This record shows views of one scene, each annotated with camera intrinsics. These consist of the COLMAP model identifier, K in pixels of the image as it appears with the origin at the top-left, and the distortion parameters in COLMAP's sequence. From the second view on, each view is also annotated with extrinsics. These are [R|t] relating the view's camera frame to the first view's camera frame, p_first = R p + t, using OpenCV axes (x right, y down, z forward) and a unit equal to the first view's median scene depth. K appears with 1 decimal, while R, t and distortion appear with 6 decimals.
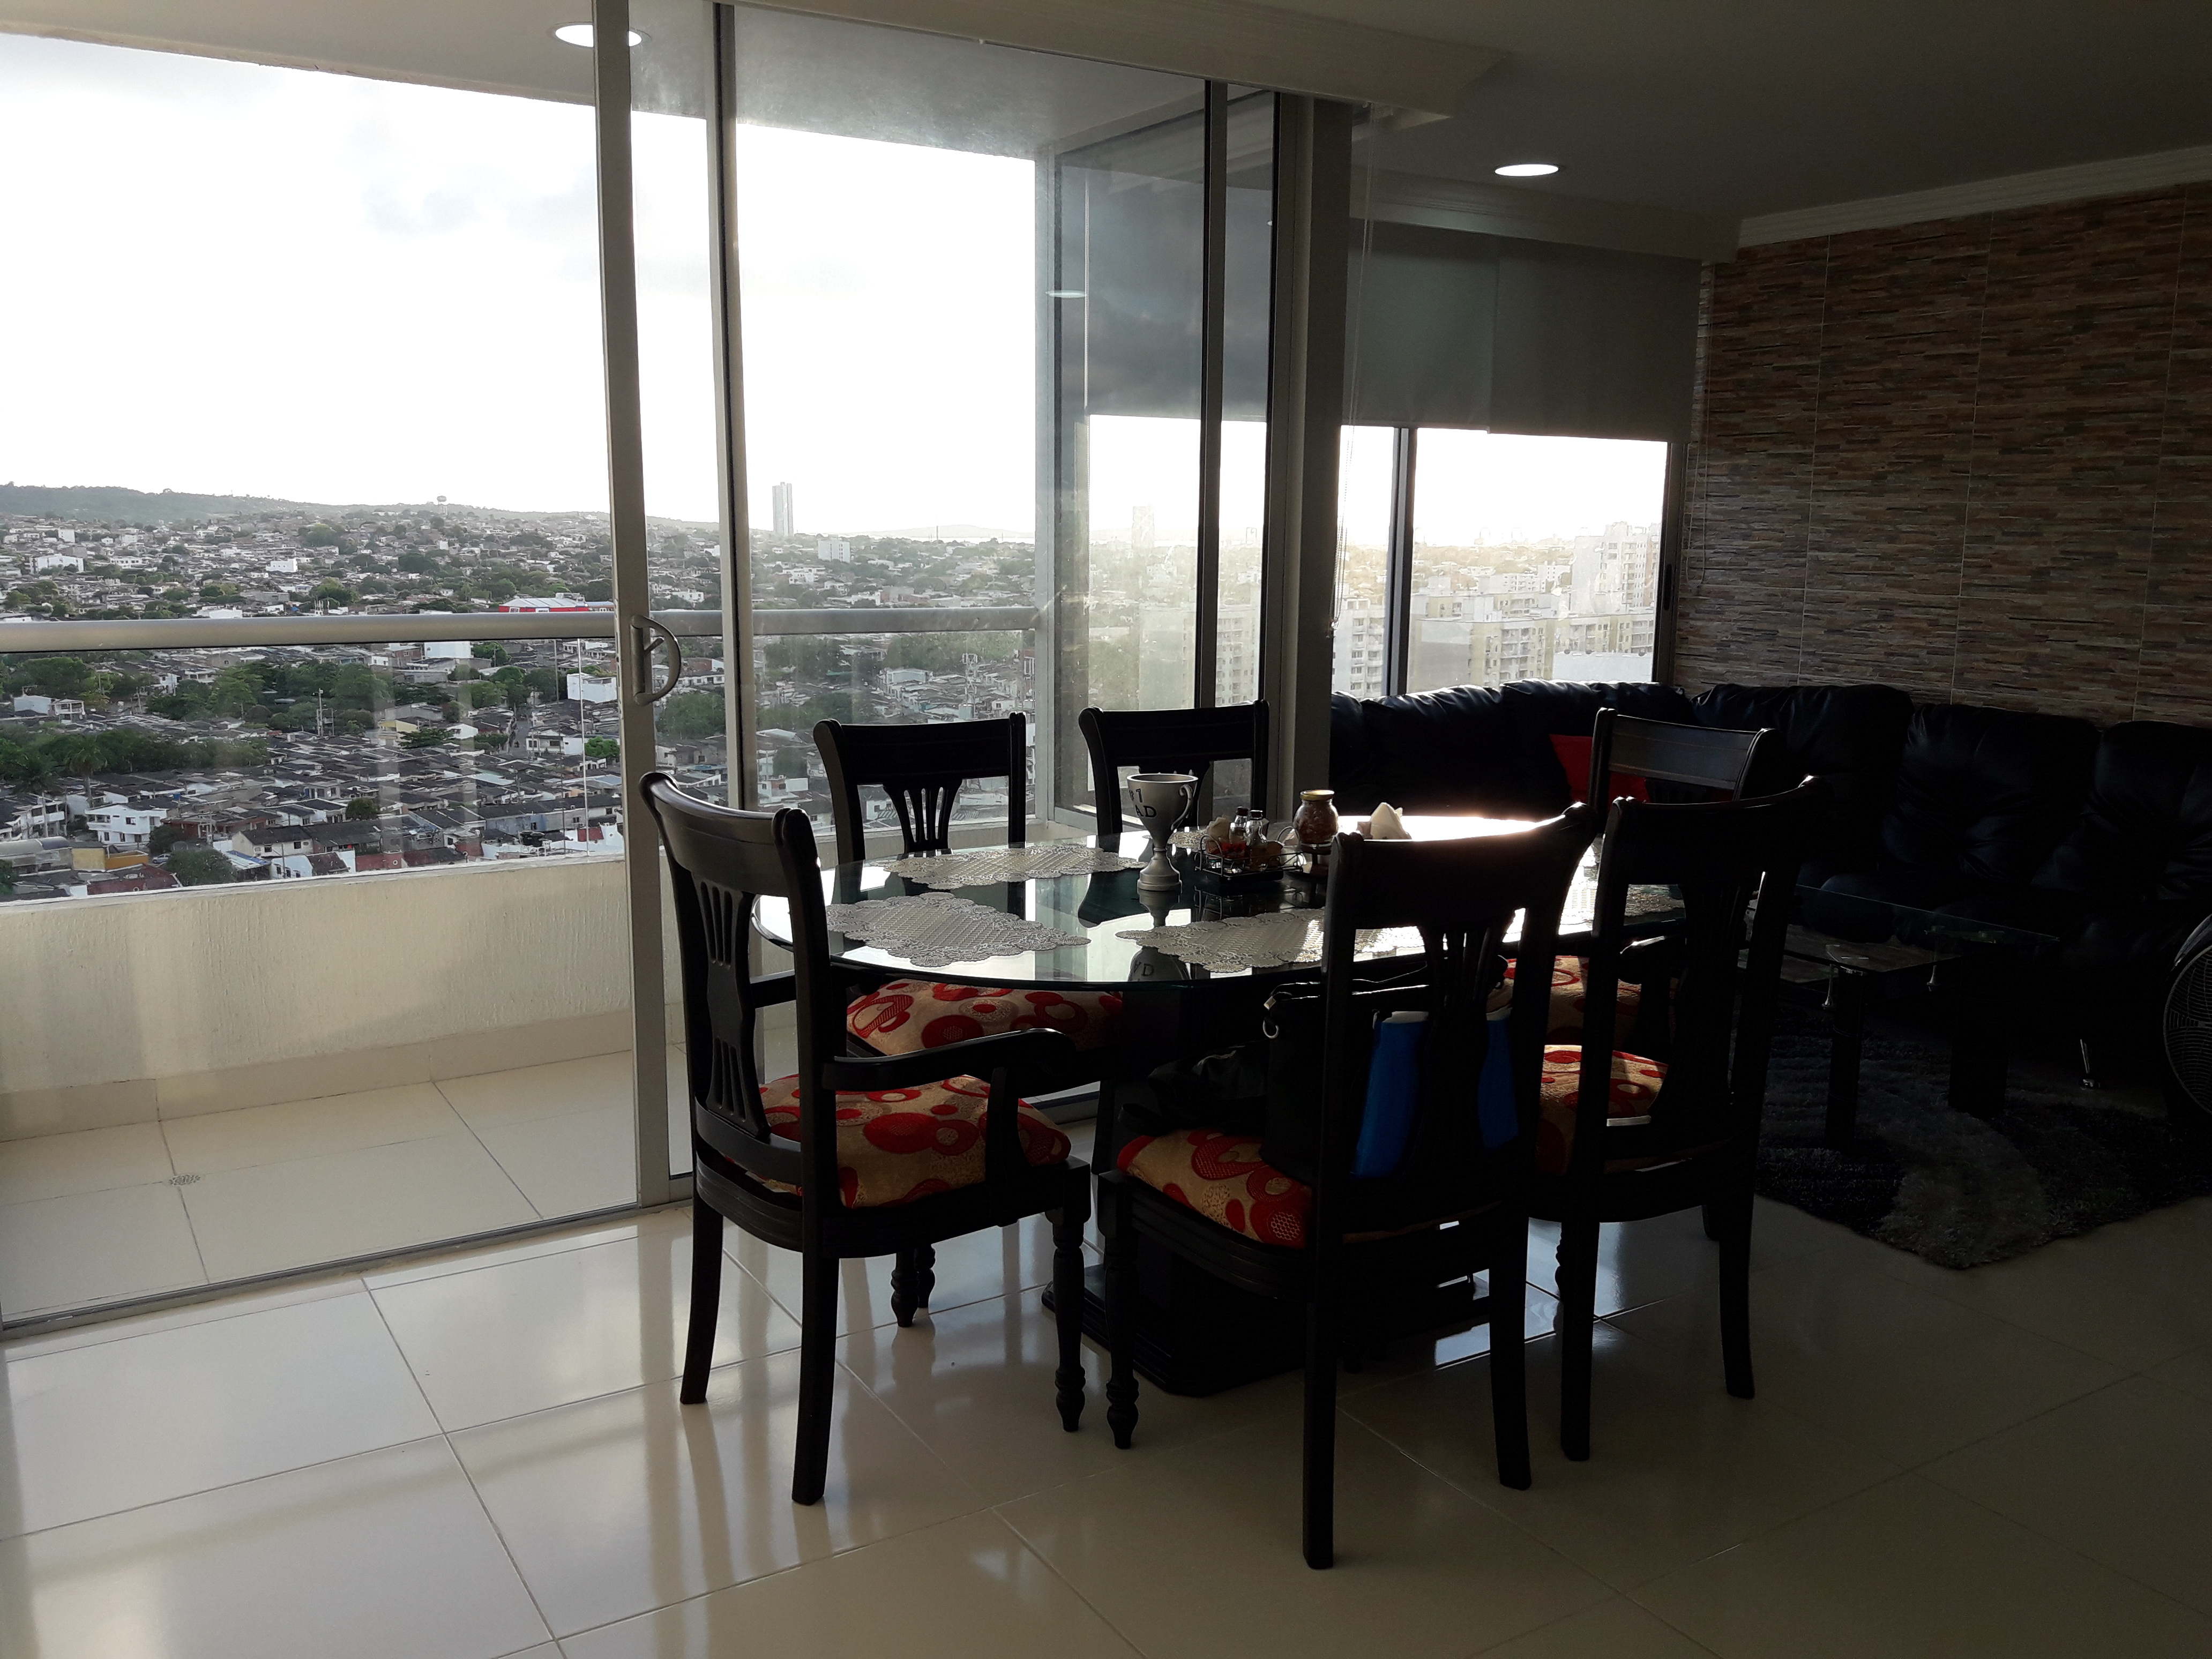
lens RADIAL K [[1815.0, 0, 1064.5], [0, 1815.0, 858.6], [0, 0, 1]] dist [-0.042873, 0.015023]
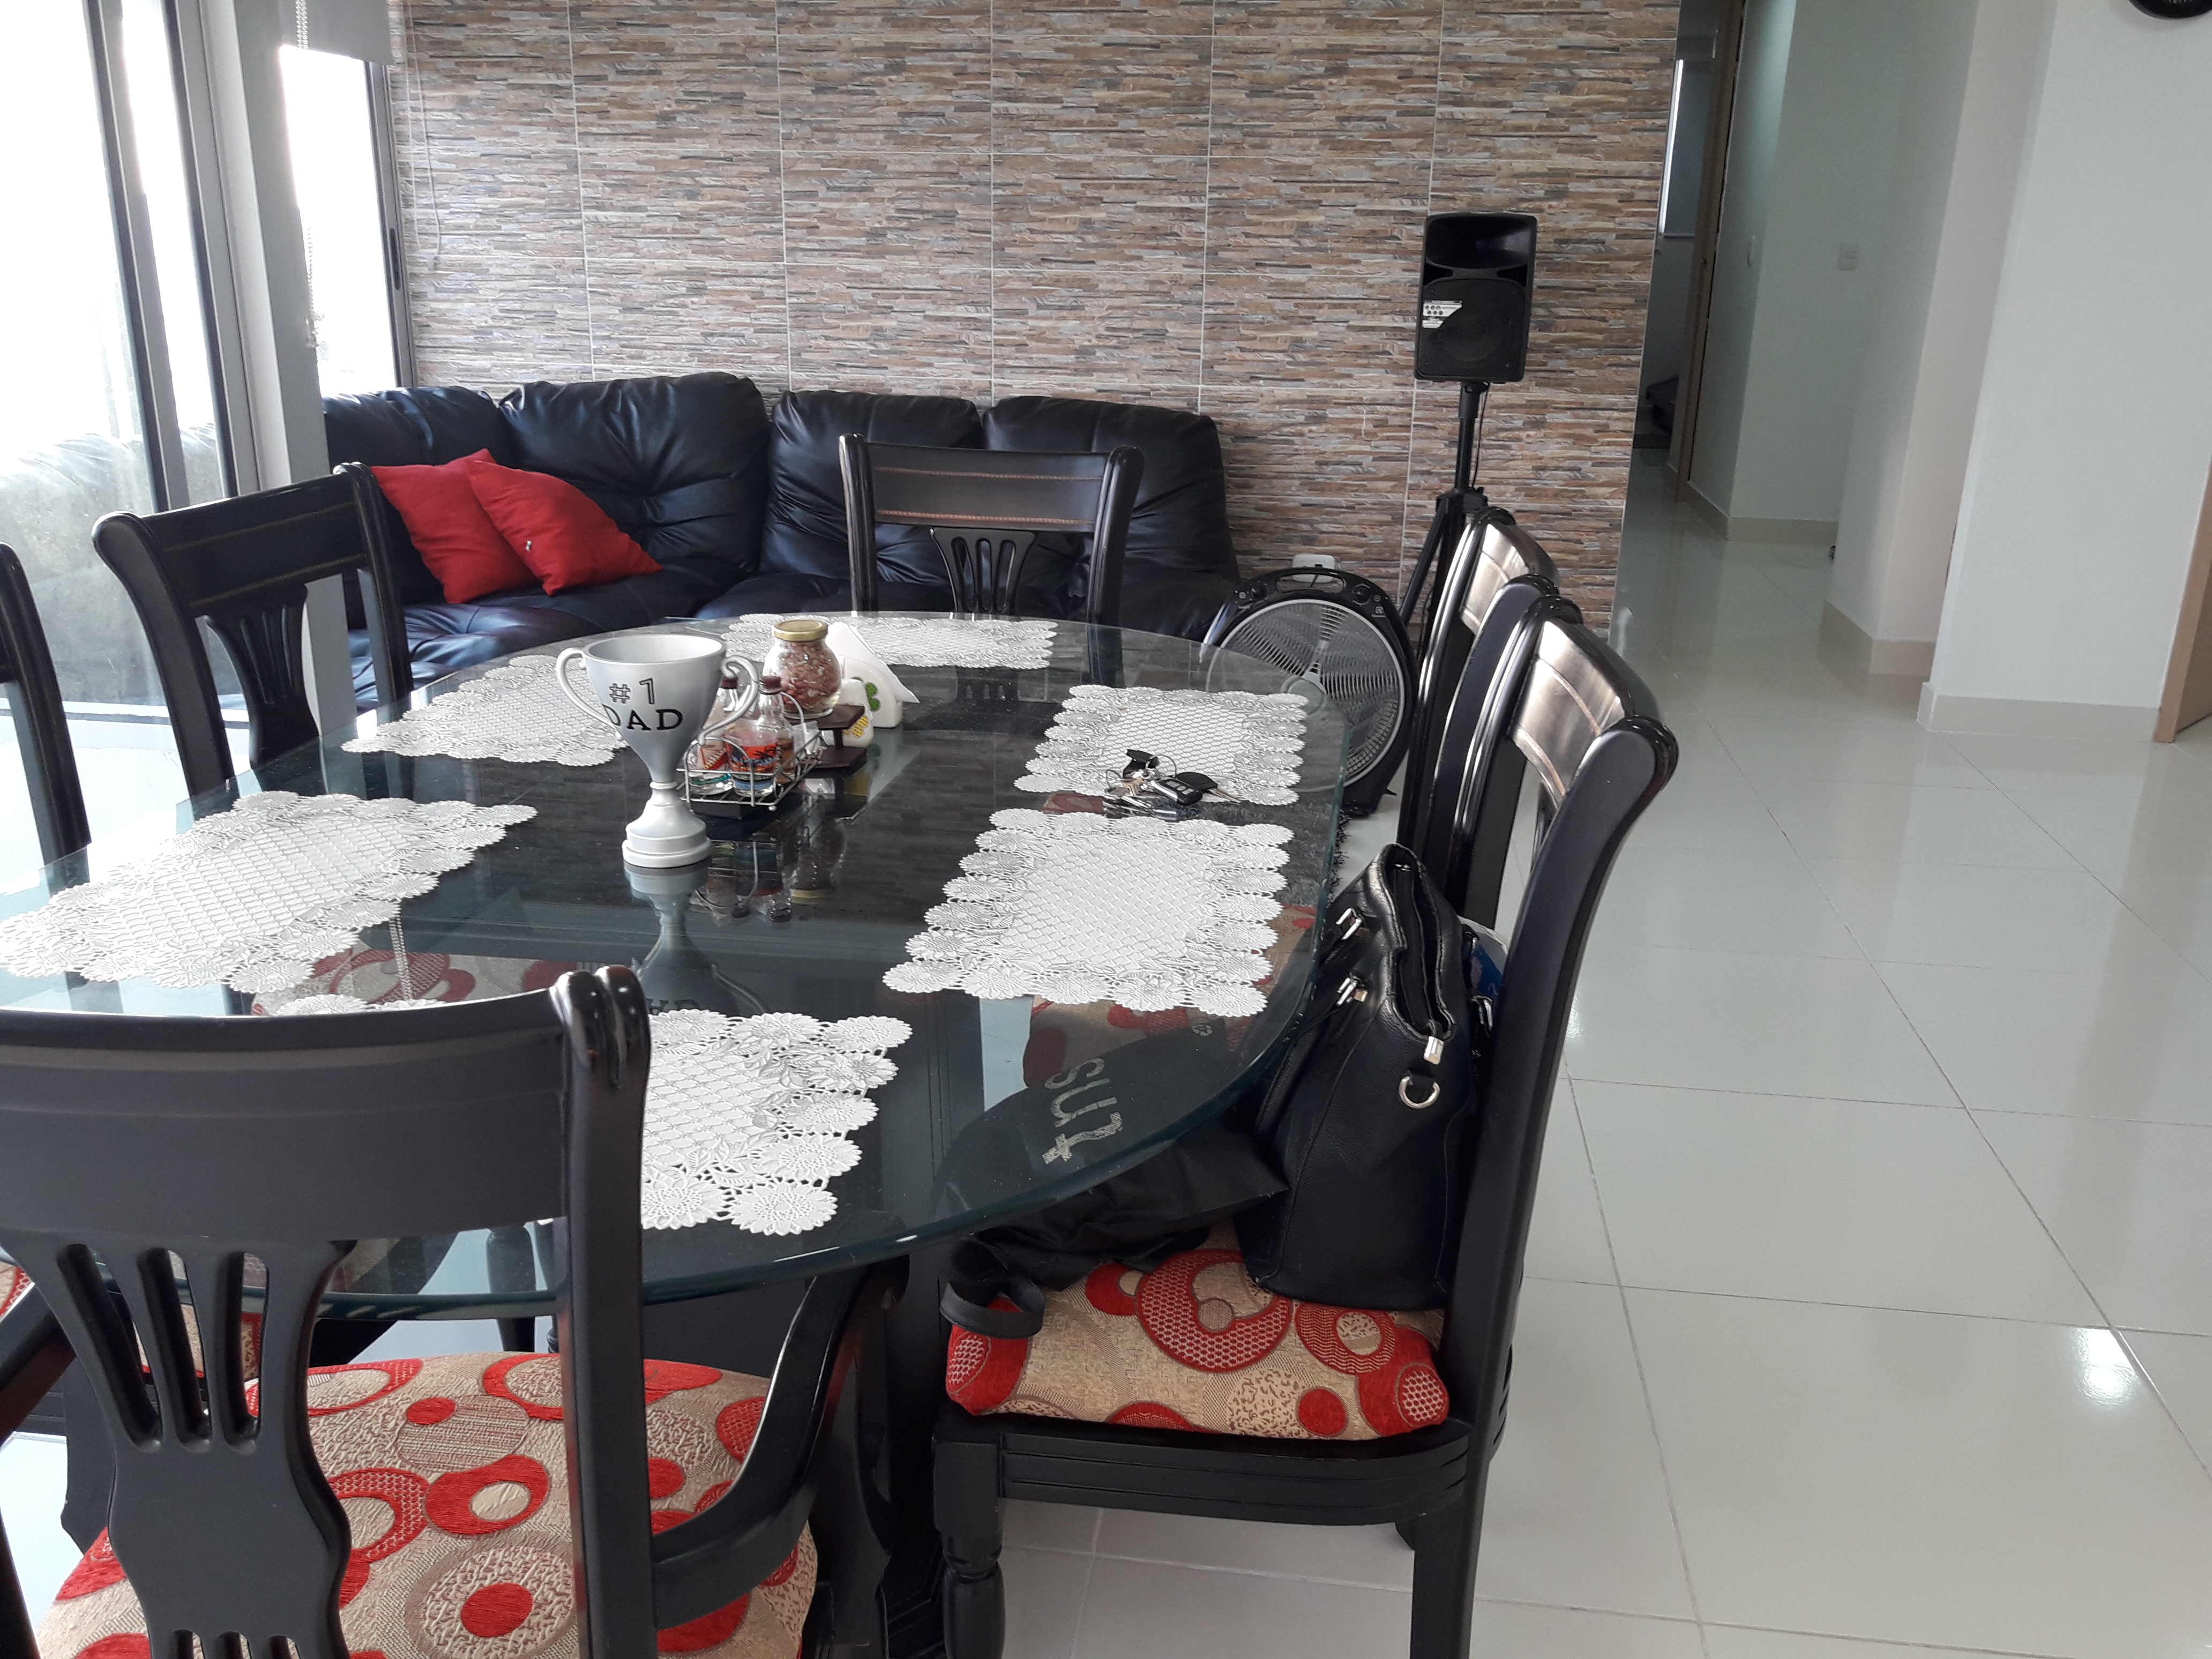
lens RADIAL K [[1795.4, 0, 1099.6], [0, 1795.4, 851.8], [0, 0, 1]] dist [0.177015, -0.509792]
pose [[0.620027, -0.249633, 0.743808, -0.146014], [0.127910, 0.967511, 0.218088, -0.041809], [-0.774084, -0.040080, 0.631813, 0.304726]]
